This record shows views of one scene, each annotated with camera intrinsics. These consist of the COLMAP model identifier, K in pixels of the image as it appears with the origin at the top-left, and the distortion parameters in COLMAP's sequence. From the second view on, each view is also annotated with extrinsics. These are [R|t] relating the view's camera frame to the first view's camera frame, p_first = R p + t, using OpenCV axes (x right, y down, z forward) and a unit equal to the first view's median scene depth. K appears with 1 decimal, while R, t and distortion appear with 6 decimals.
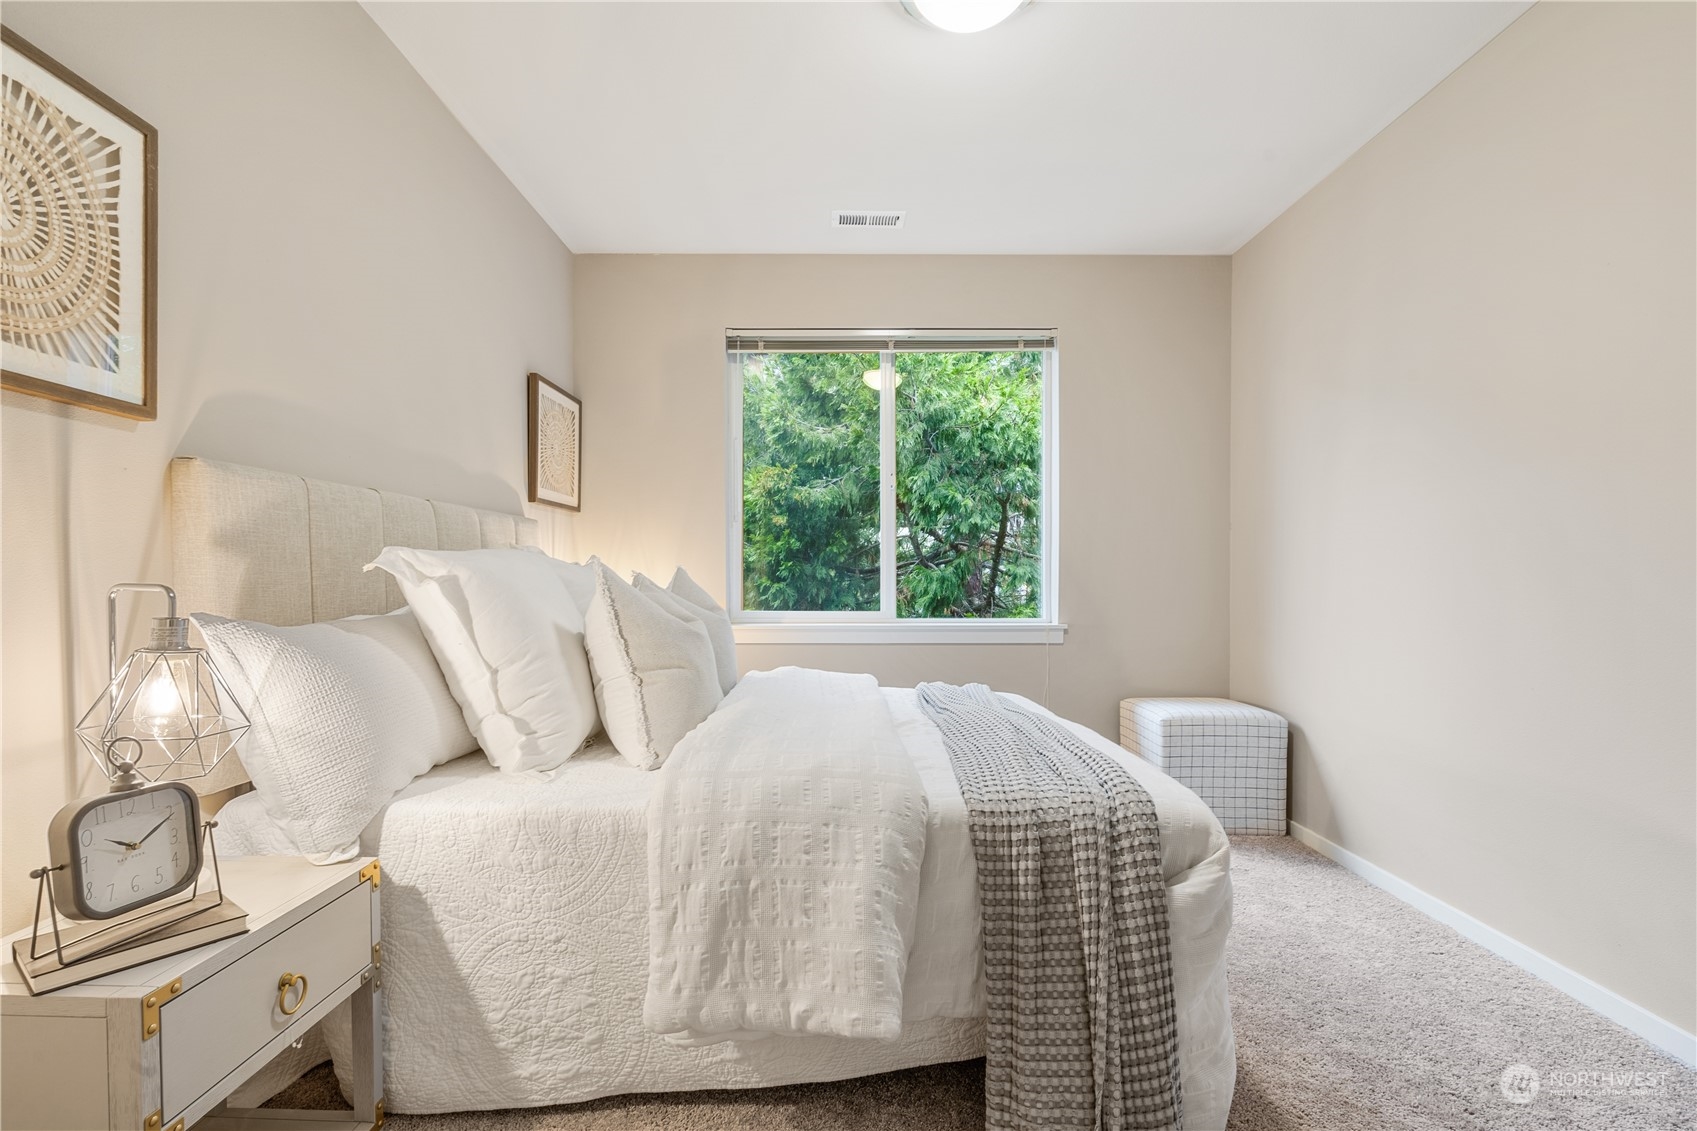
lens RADIAL K [[781.6, 0, 848.4], [0, 781.6, 590.4], [0, 0, 1]] dist [-0.000355, 0.000532]
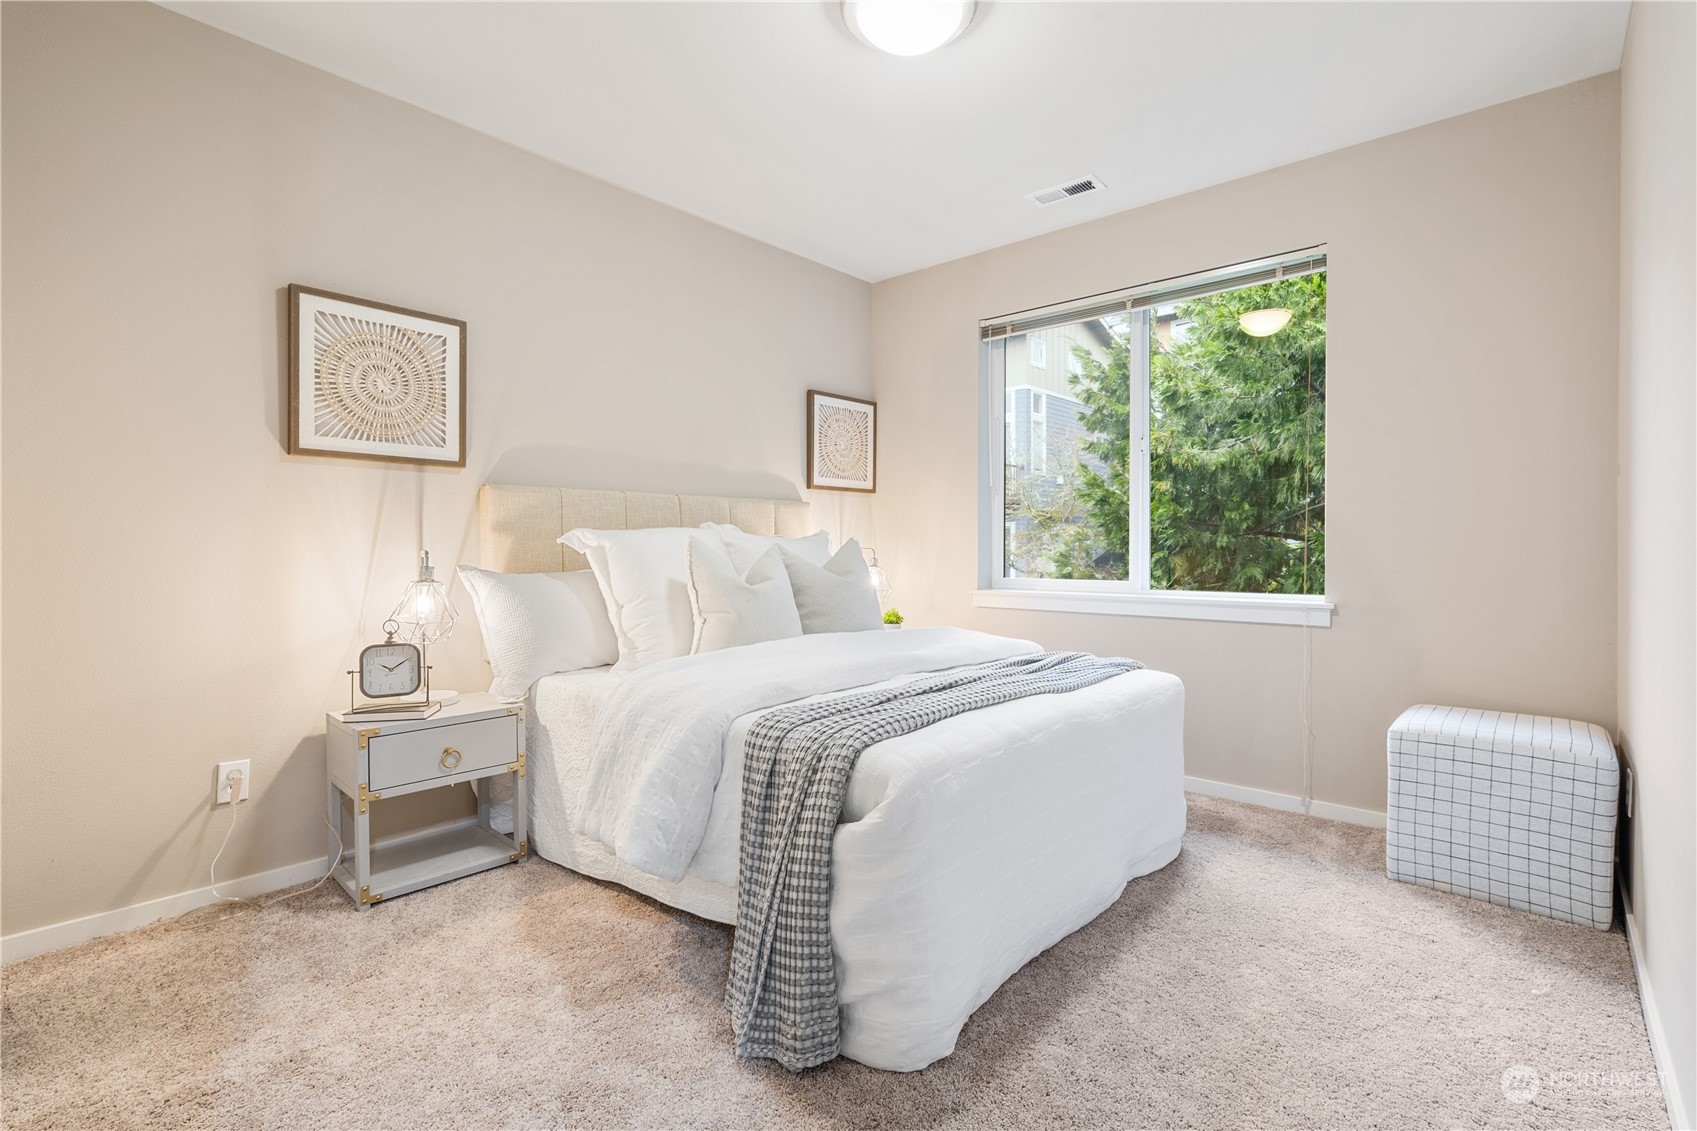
lens RADIAL K [[773.4, 0, 850.3], [0, 773.4, 557.8], [0, 0, 1]] dist [-0.000714, 0.000301]
pose [[0.752696, 0.009270, -0.658303, 1.110069], [-0.010039, 0.999946, 0.002602, -0.003877], [0.658291, 0.004651, 0.752749, 0.159953]]
